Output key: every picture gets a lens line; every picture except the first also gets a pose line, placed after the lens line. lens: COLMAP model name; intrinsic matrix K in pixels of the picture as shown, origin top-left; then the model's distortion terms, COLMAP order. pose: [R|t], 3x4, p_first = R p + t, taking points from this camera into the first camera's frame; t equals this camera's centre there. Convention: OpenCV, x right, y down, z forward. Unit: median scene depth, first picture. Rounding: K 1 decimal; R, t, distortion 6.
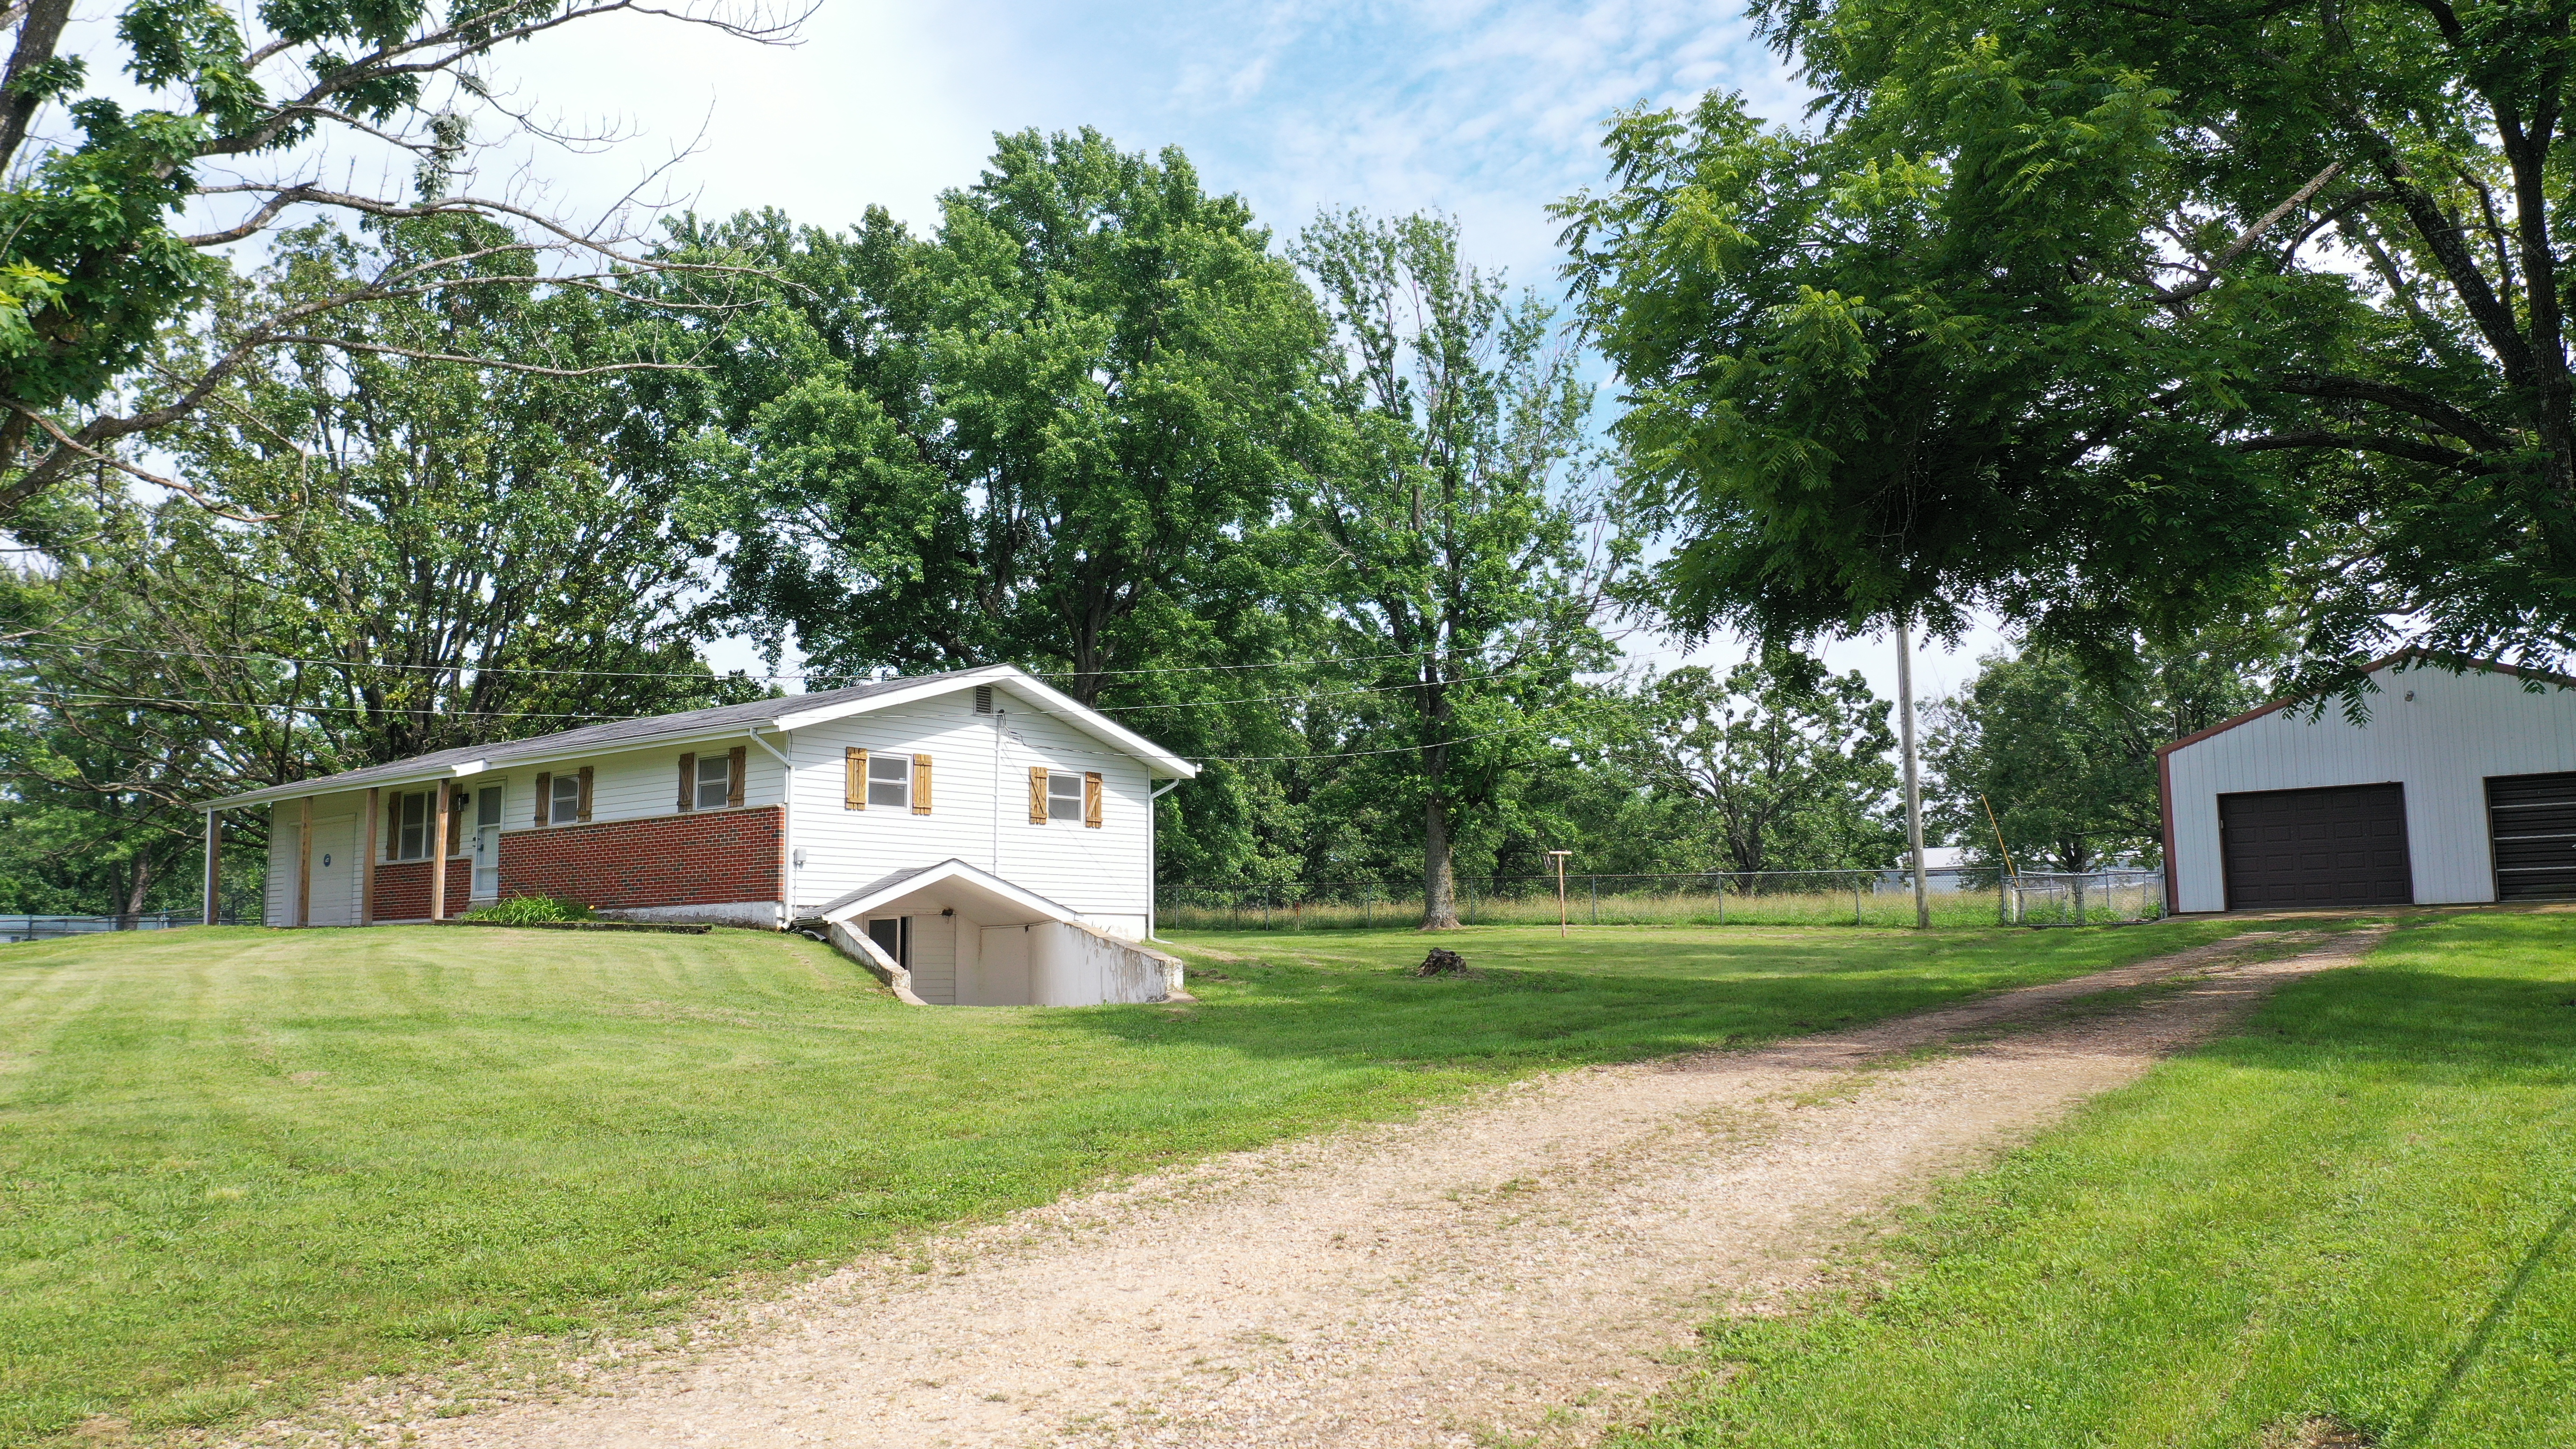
lens RADIAL K [[2009.8, 0, 1289.6], [0, 2009.8, 739.5], [0, 0, 1]] dist [-0.016579, 0.005745]
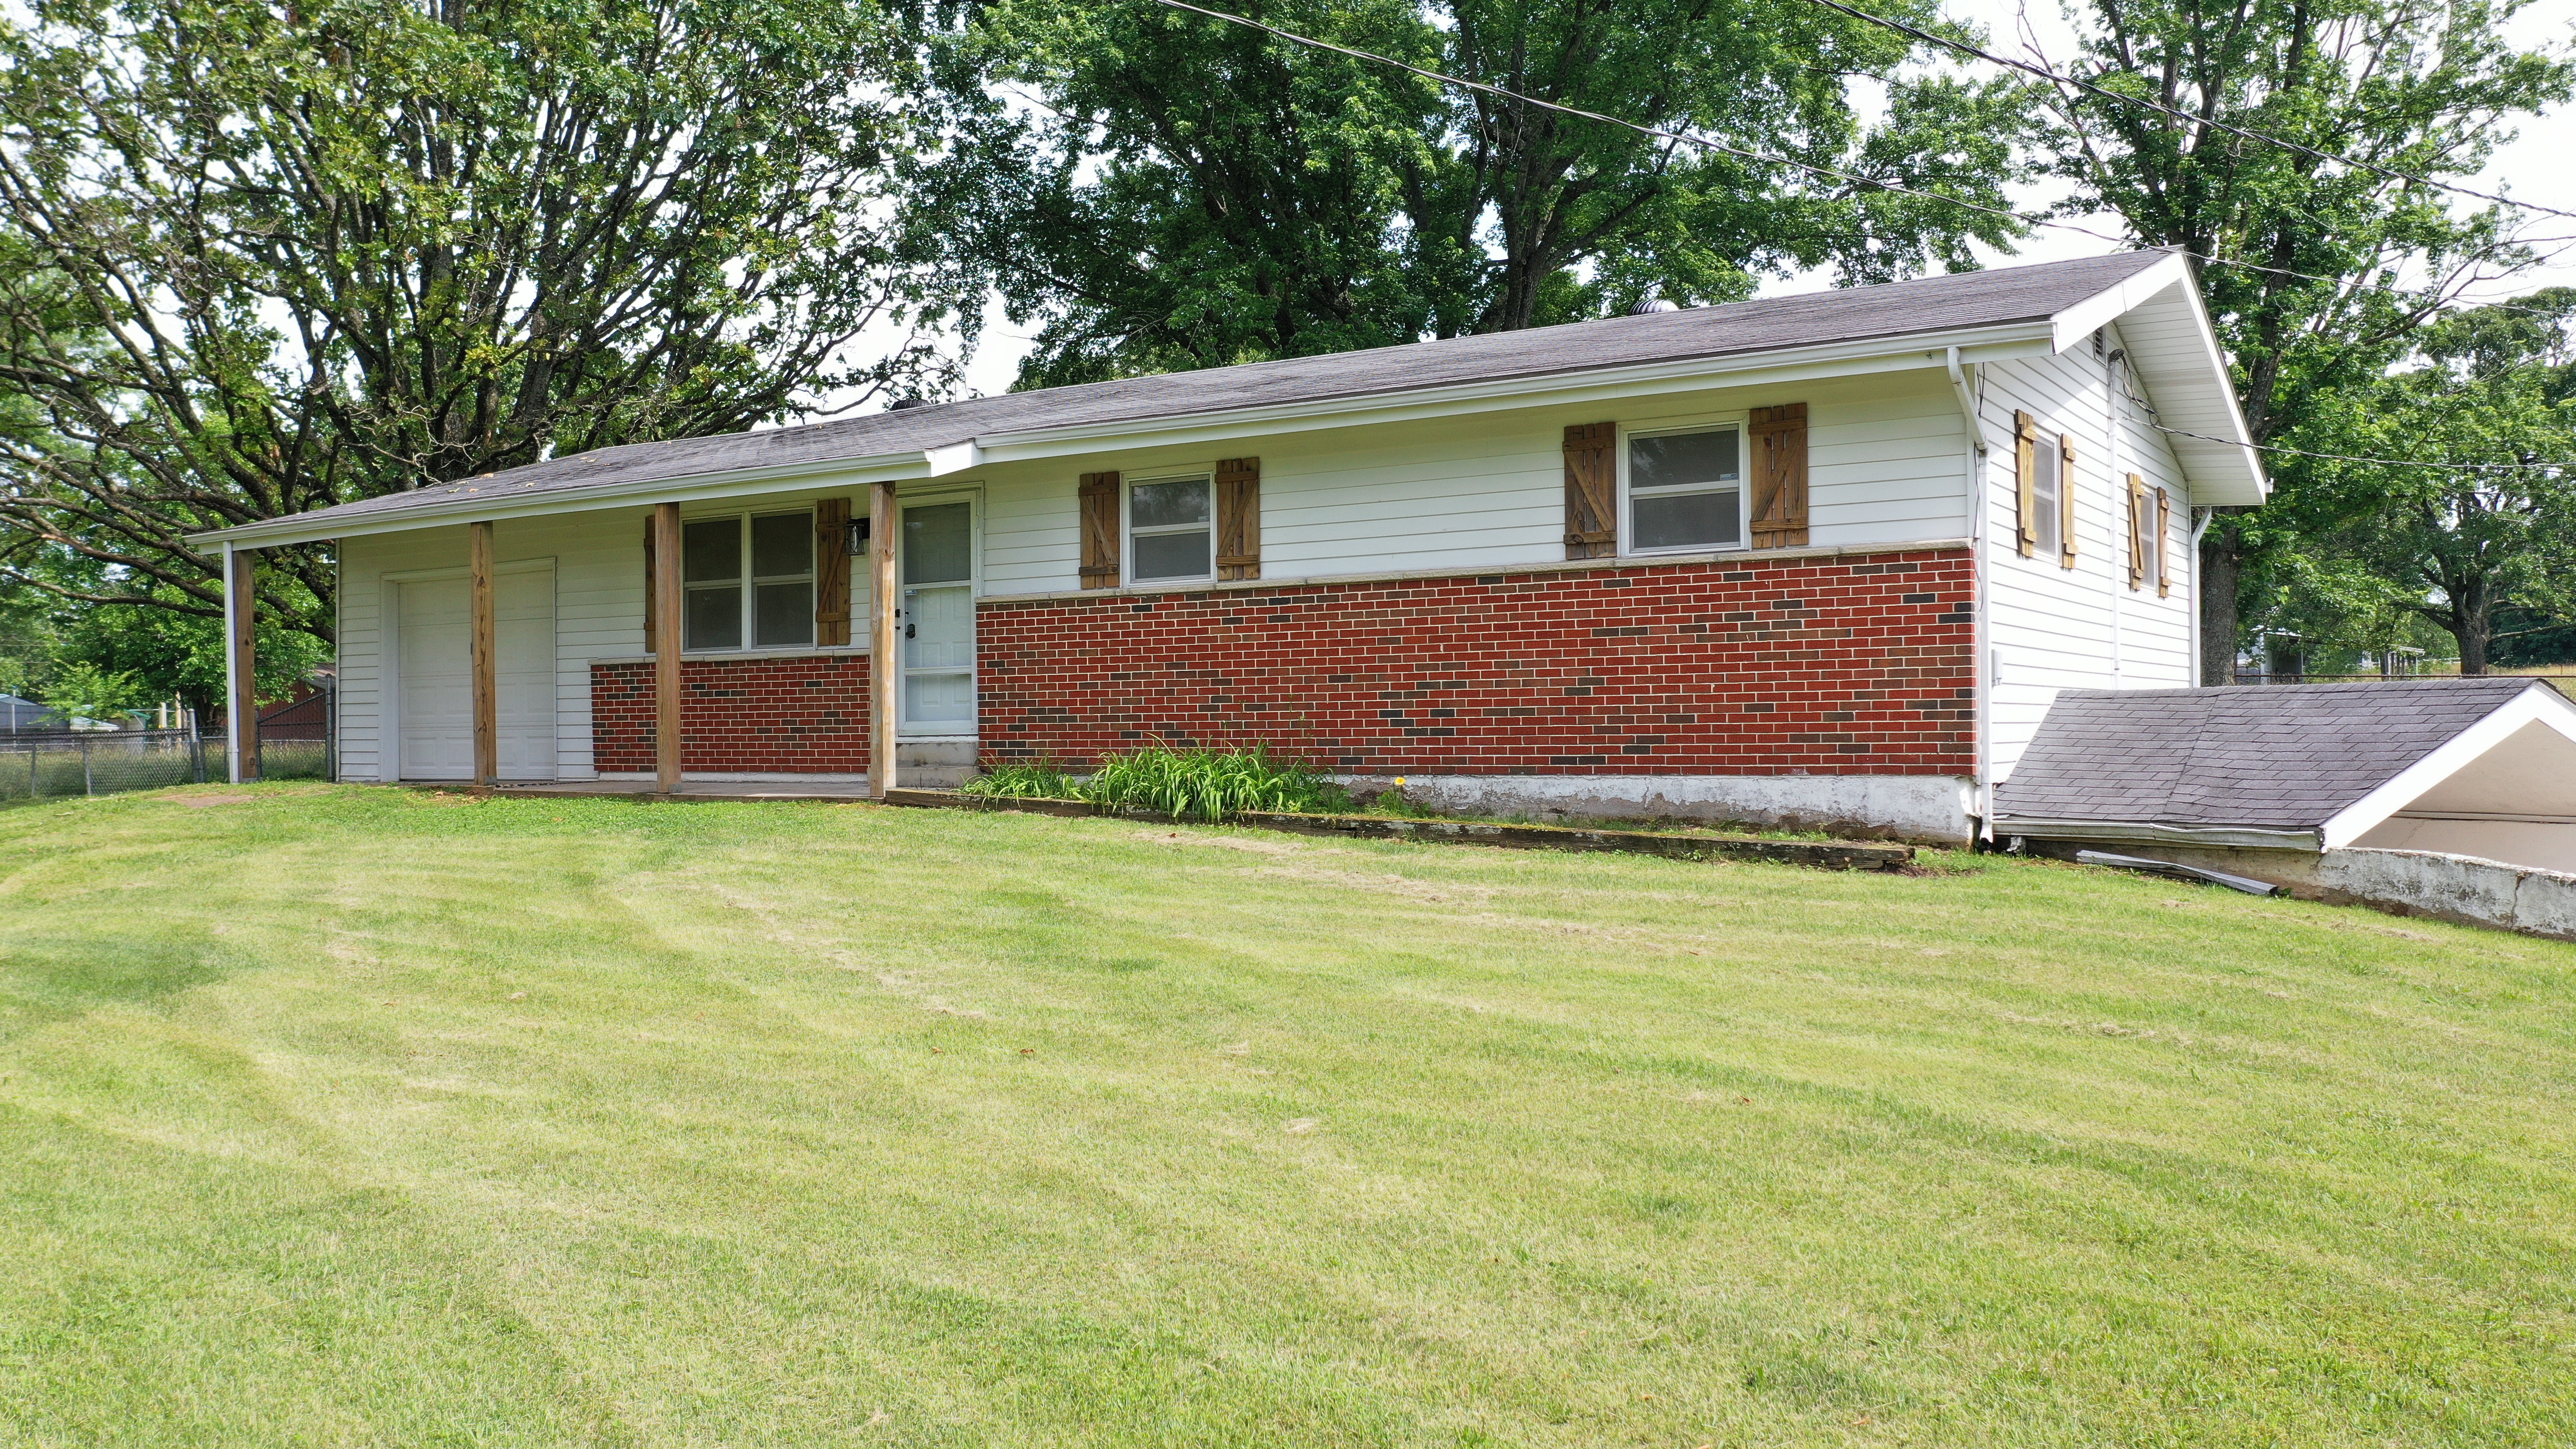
lens RADIAL K [[2009.8, 0, 1291.6], [0, 2009.8, 712.8], [0, 0, 1]] dist [-0.016579, 0.005745]
pose [[0.992511, -0.001215, 0.122152, -0.375846], [-0.011798, 0.994323, 0.105749, 0.021648], [-0.121587, -0.106399, 0.986862, 0.519251]]
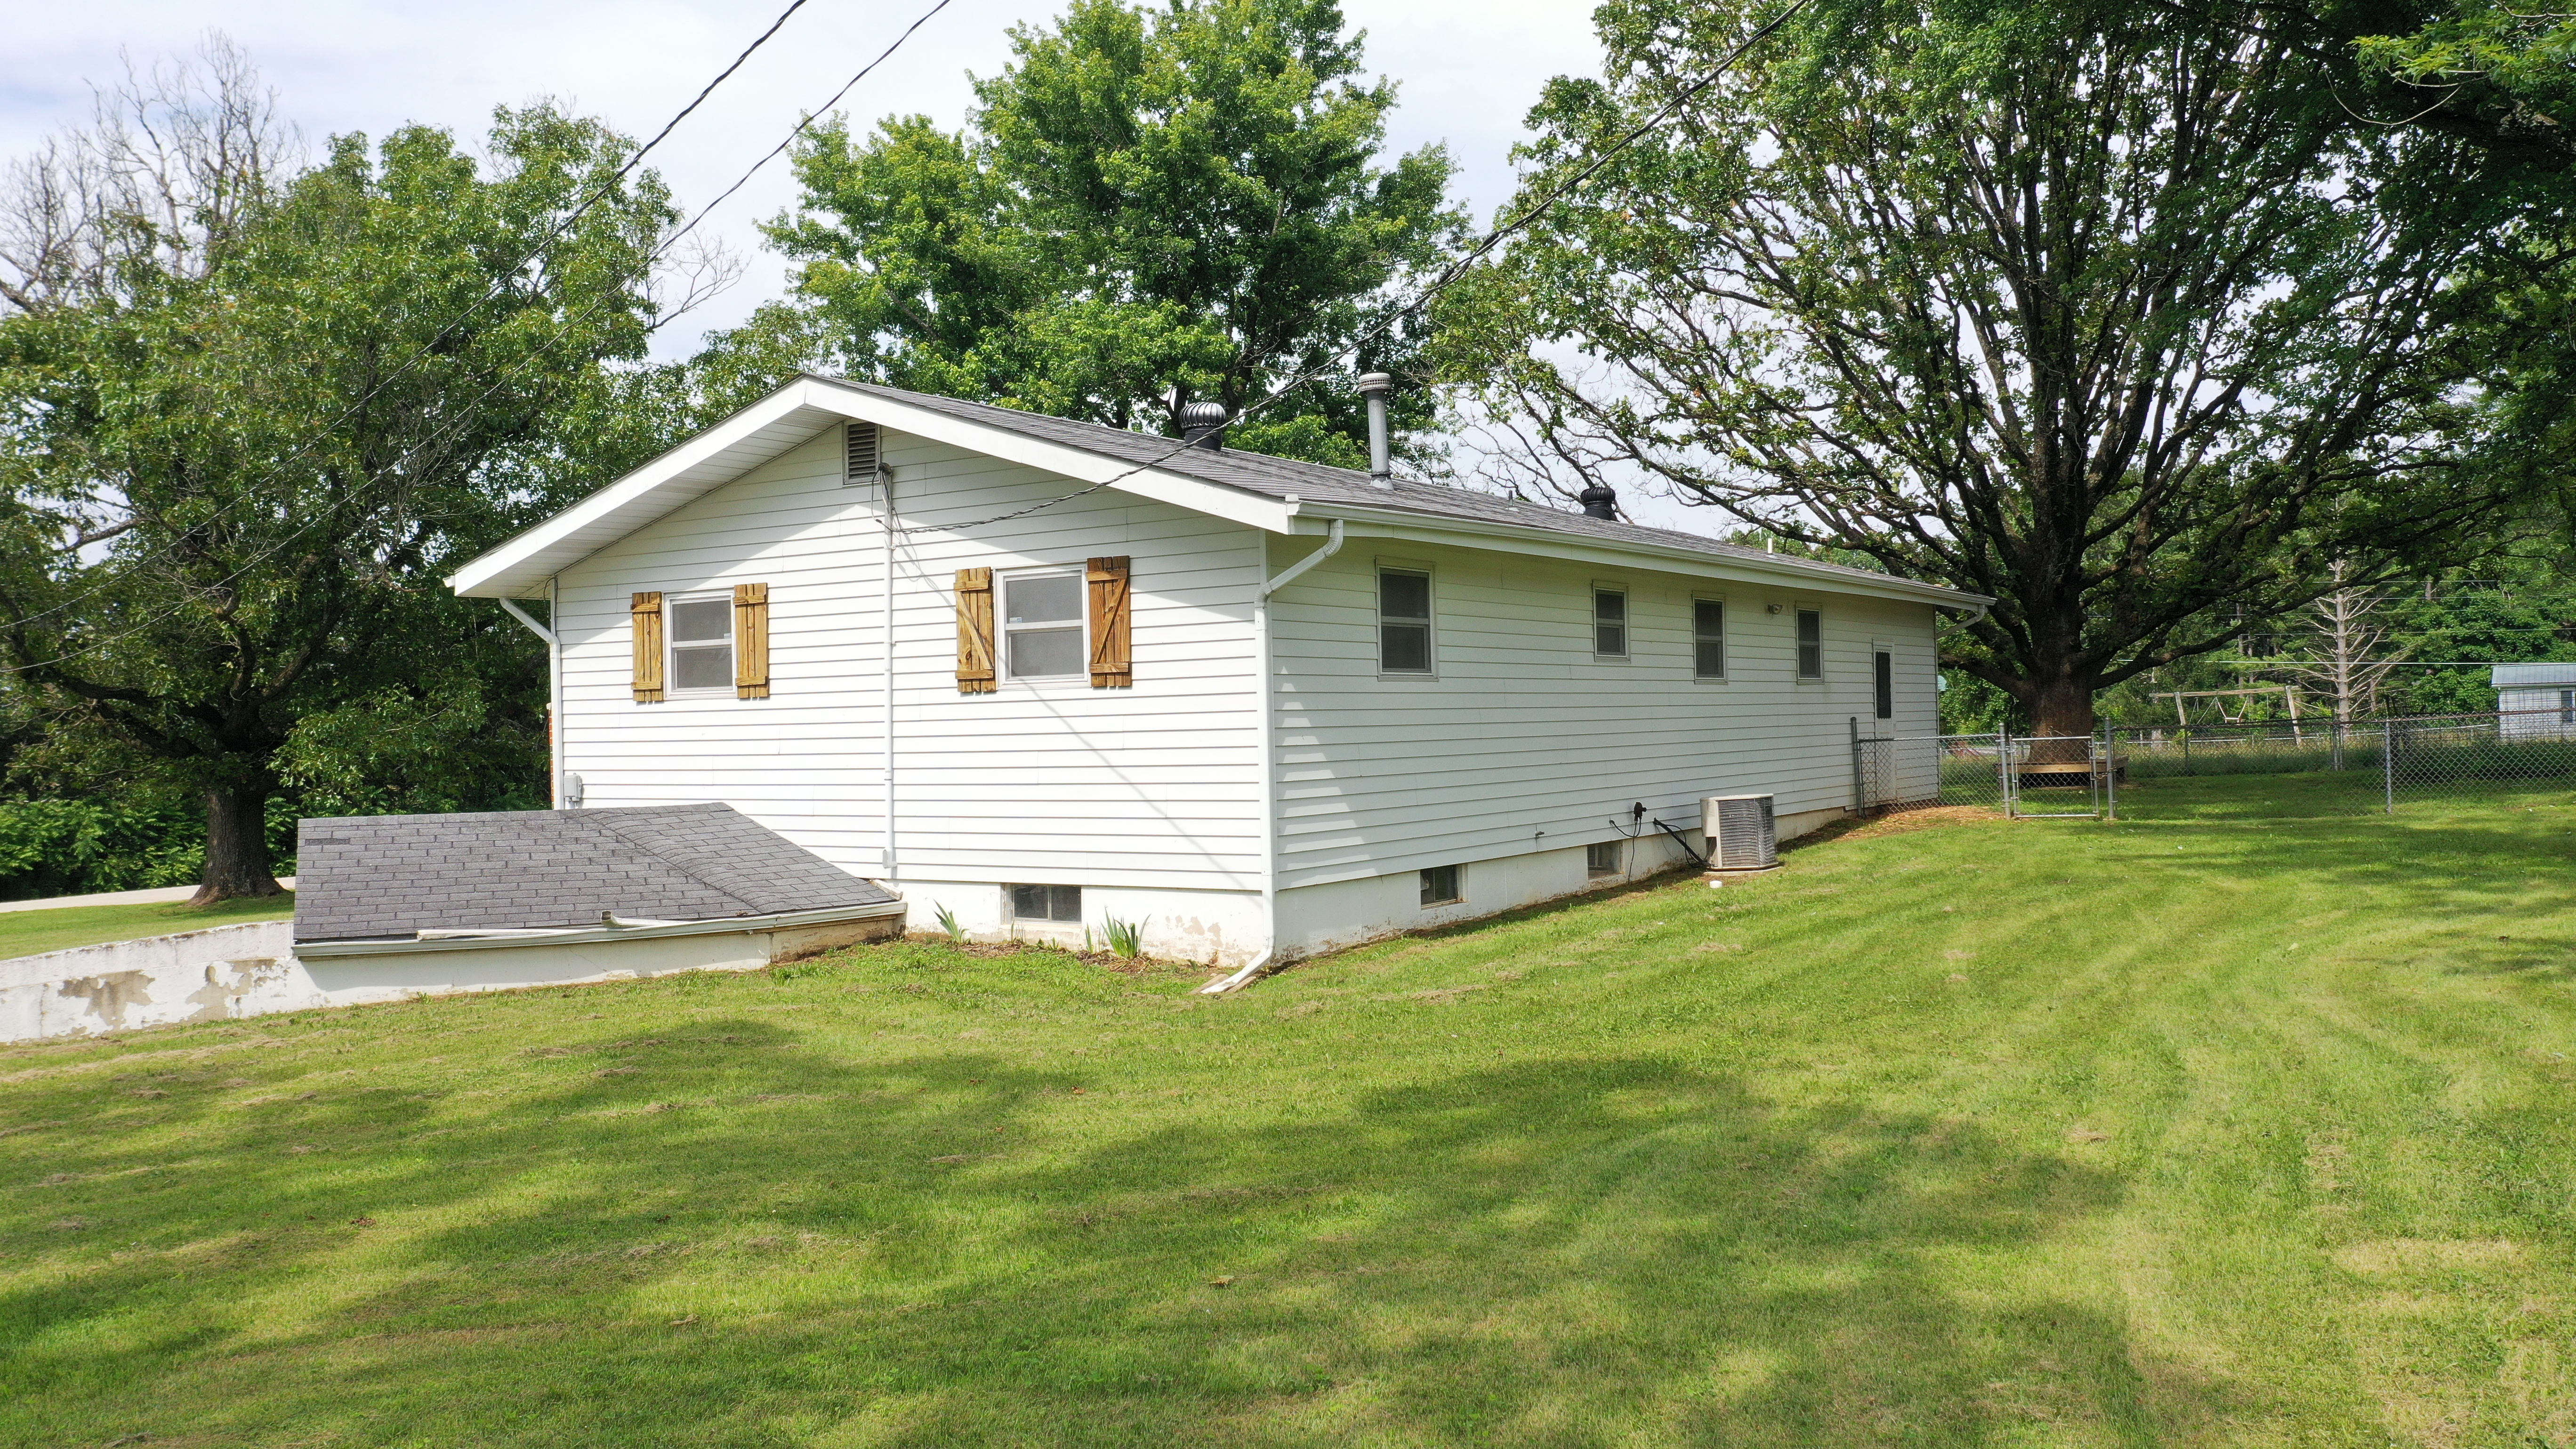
lens RADIAL K [[2009.8, 0, 1289.3], [0, 2009.8, 723.8], [0, 0, 1]] dist [-0.016579, 0.005745]
pose [[0.125946, 0.005558, -0.992022, 0.328680], [0.135995, 0.990447, 0.022815, 0.046650], [0.982671, -0.137784, 0.123987, 0.975979]]
